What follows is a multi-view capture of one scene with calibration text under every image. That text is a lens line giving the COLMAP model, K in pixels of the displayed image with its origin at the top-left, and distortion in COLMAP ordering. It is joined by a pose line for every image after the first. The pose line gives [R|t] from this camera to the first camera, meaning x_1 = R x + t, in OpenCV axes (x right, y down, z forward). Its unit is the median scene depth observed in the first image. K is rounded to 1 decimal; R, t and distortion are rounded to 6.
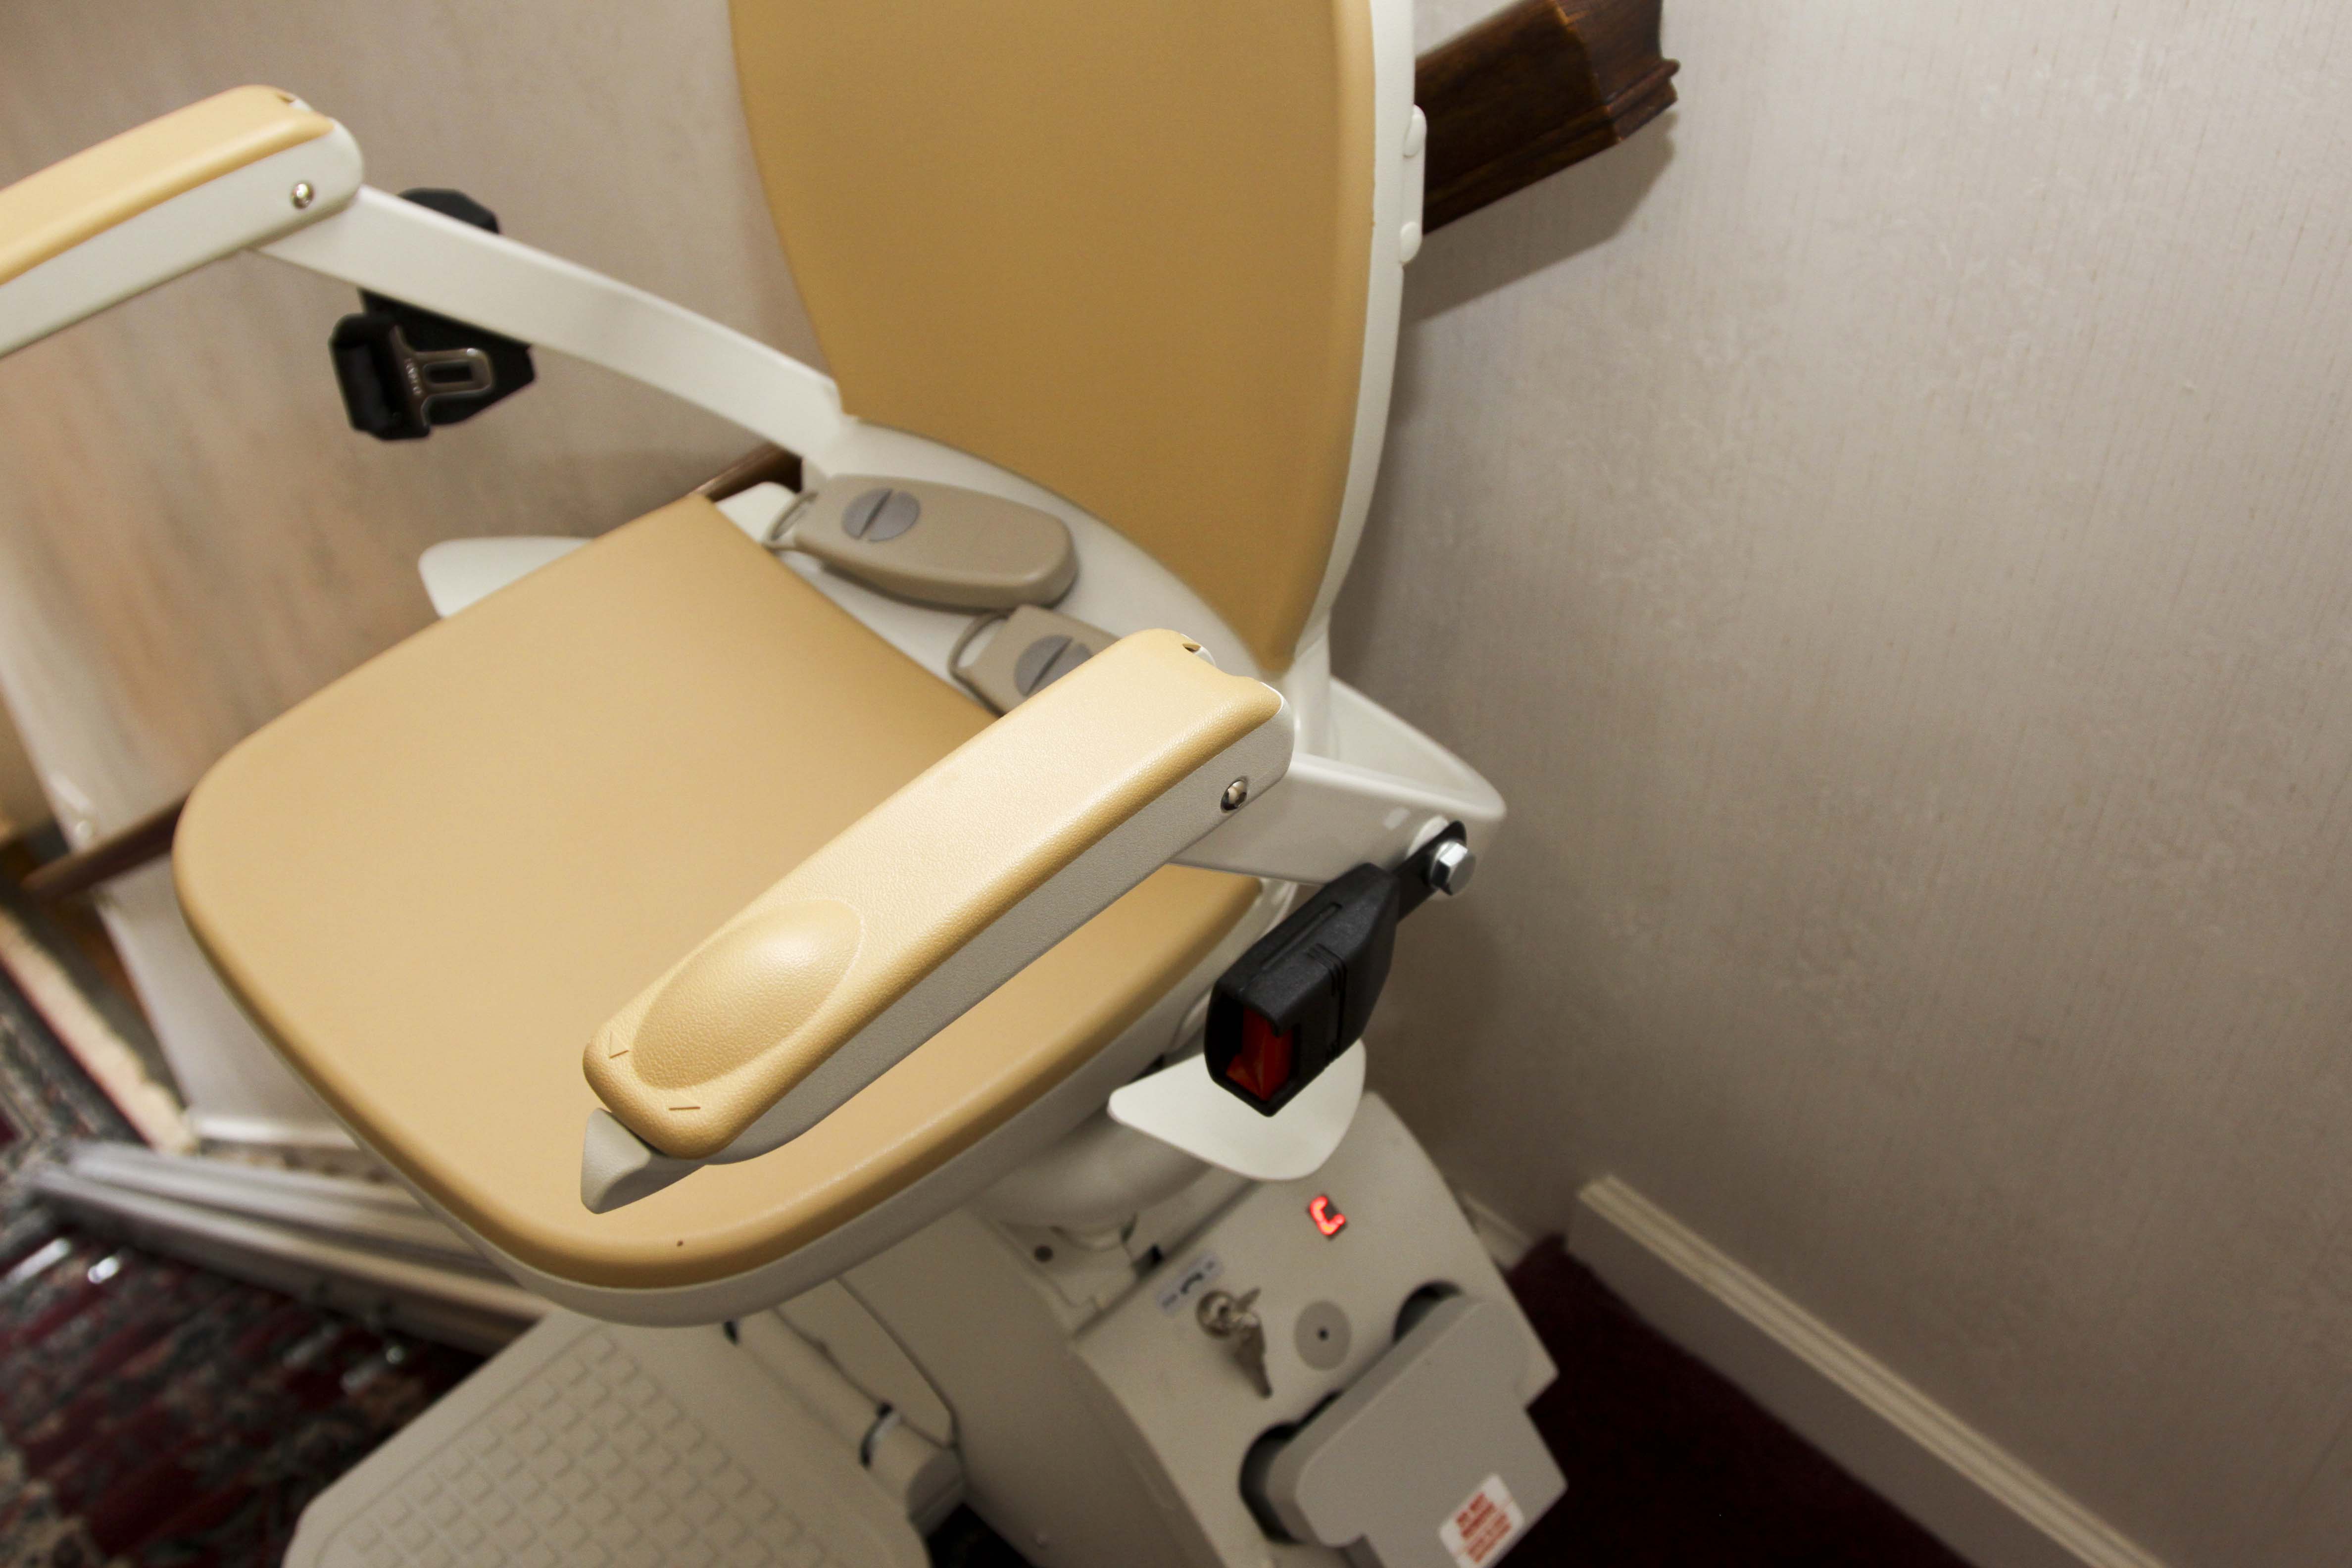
lens RADIAL K [[2494.4, 0, 1165.7], [0, 2494.4, 823.7], [0, 0, 1]] dist [-0.113486, 0.000000]
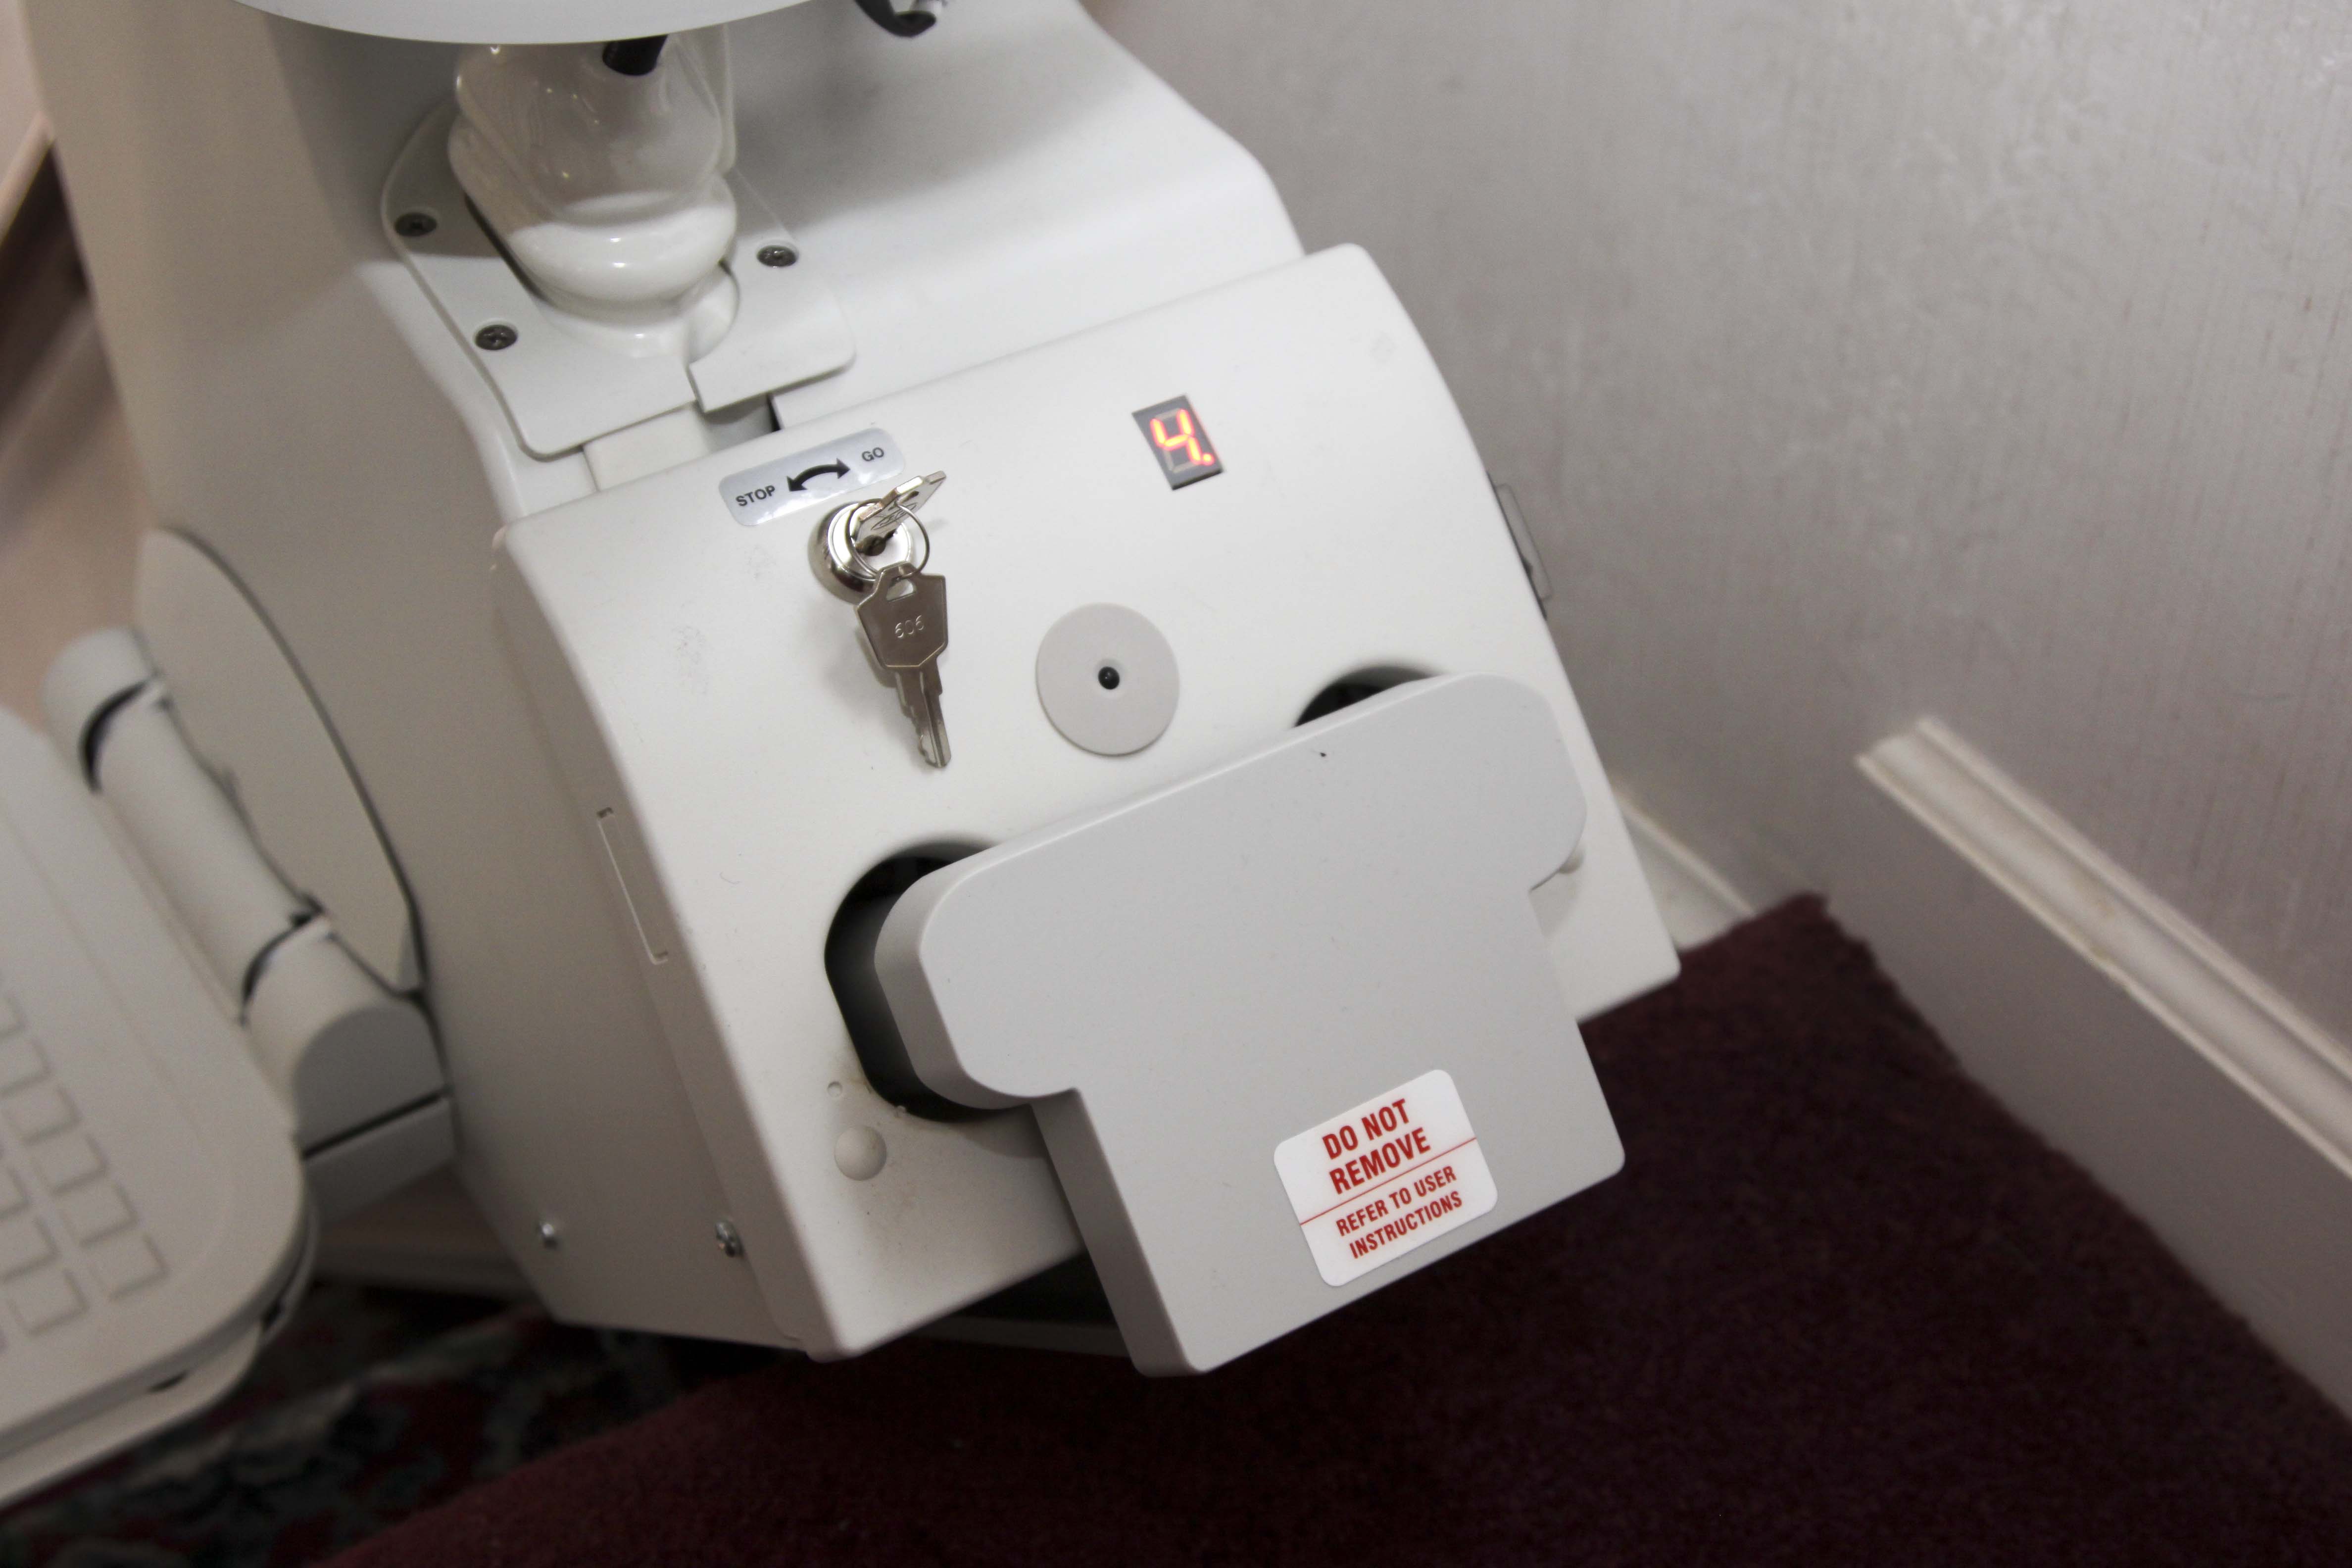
lens RADIAL K [[3648.2, 0, 1169.8], [0, 3648.2, 778.7], [0, 0, 1]] dist [0.014868, 0.000000]
pose [[0.973757, 0.163185, -0.158644, 0.177219], [-0.177100, 0.981110, -0.077842, 0.269754], [0.142945, 0.103895, 0.984262, 0.373332]]
